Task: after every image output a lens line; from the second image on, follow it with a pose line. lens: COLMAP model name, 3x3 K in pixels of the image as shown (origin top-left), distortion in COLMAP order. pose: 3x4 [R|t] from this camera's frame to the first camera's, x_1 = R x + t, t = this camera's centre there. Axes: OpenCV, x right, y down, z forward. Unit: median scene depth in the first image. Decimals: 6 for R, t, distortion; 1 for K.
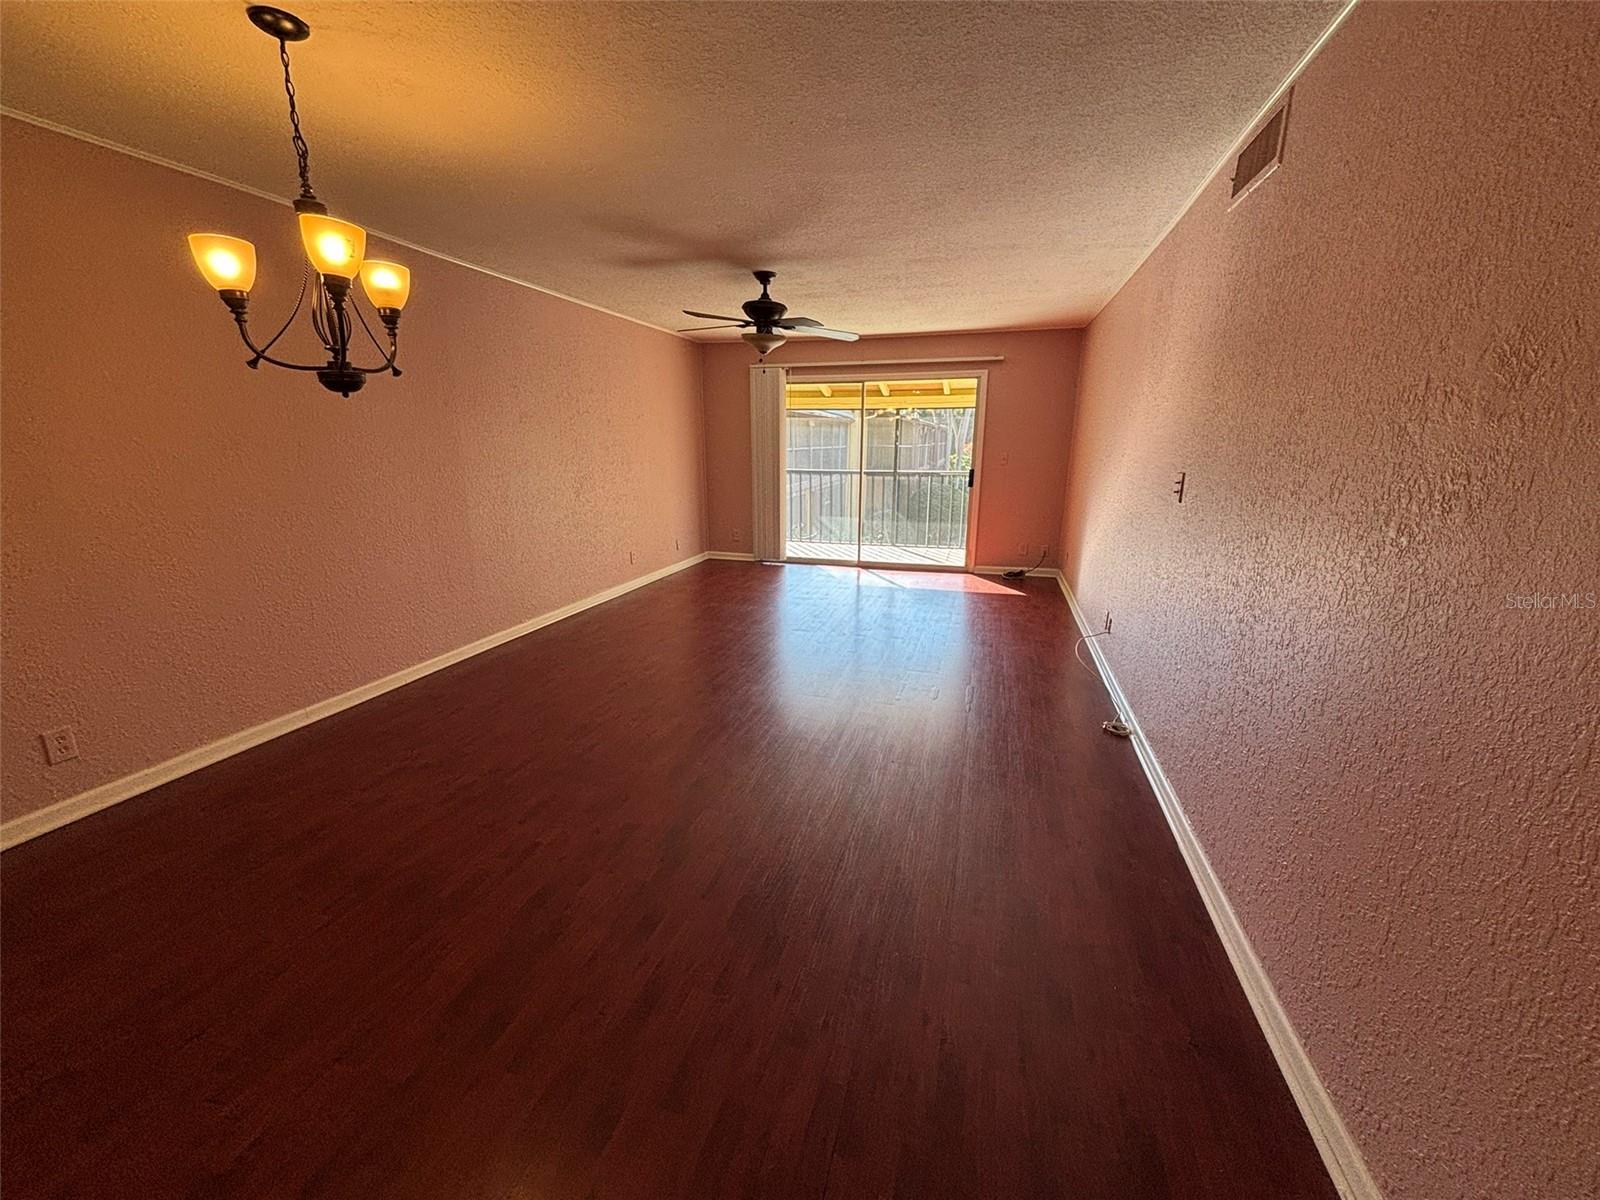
lens RADIAL K [[679.2, 0, 800.0], [0, 679.2, 600.0], [0, 0, 1]] dist [0.000229, 0.000044]
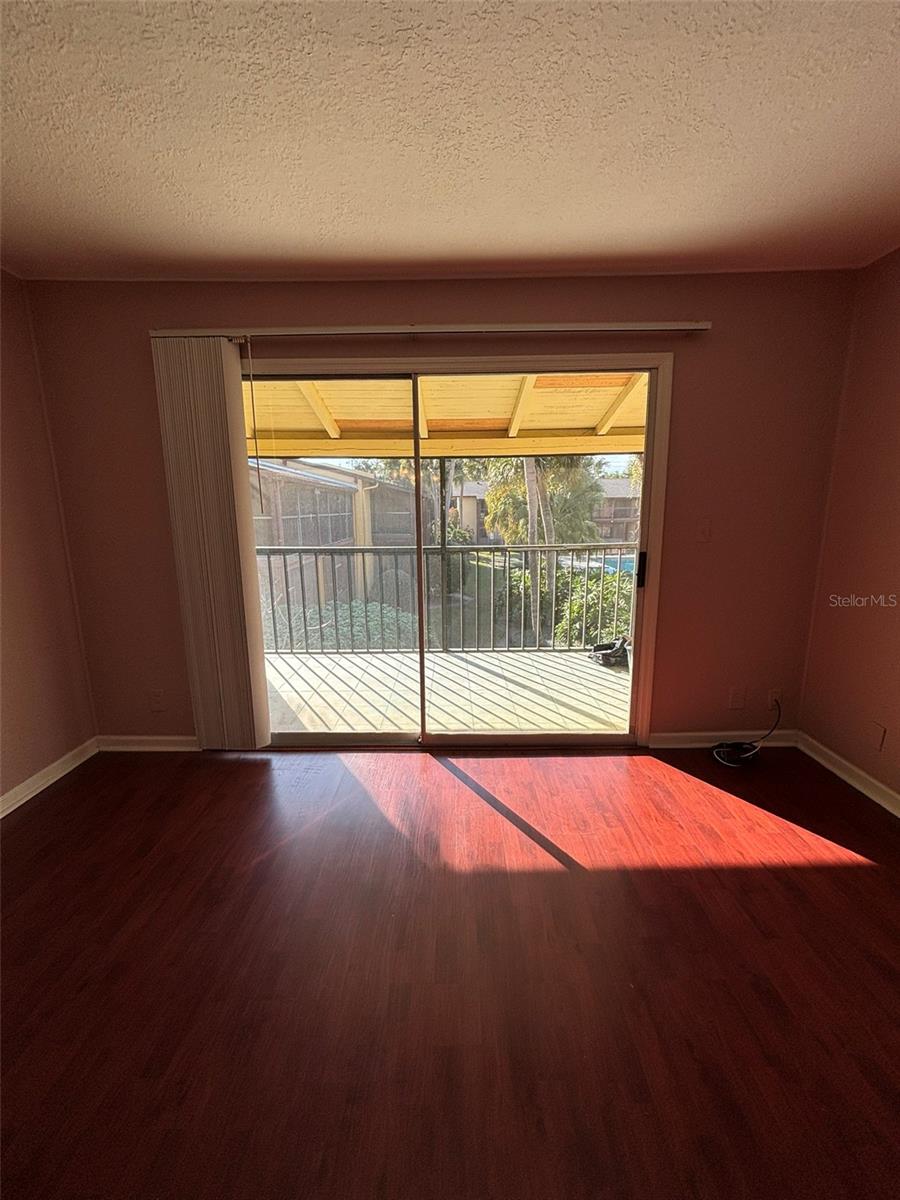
lens RADIAL K [[509.4, 0, 450.0], [0, 509.4, 600.0], [0, 0, 1]] dist [0.000229, 0.000044]
pose [[0.944806, -0.074987, 0.318933, -0.008210], [0.090275, 0.995356, -0.033406, -0.148322], [-0.314947, 0.060354, 0.947188, 0.647592]]
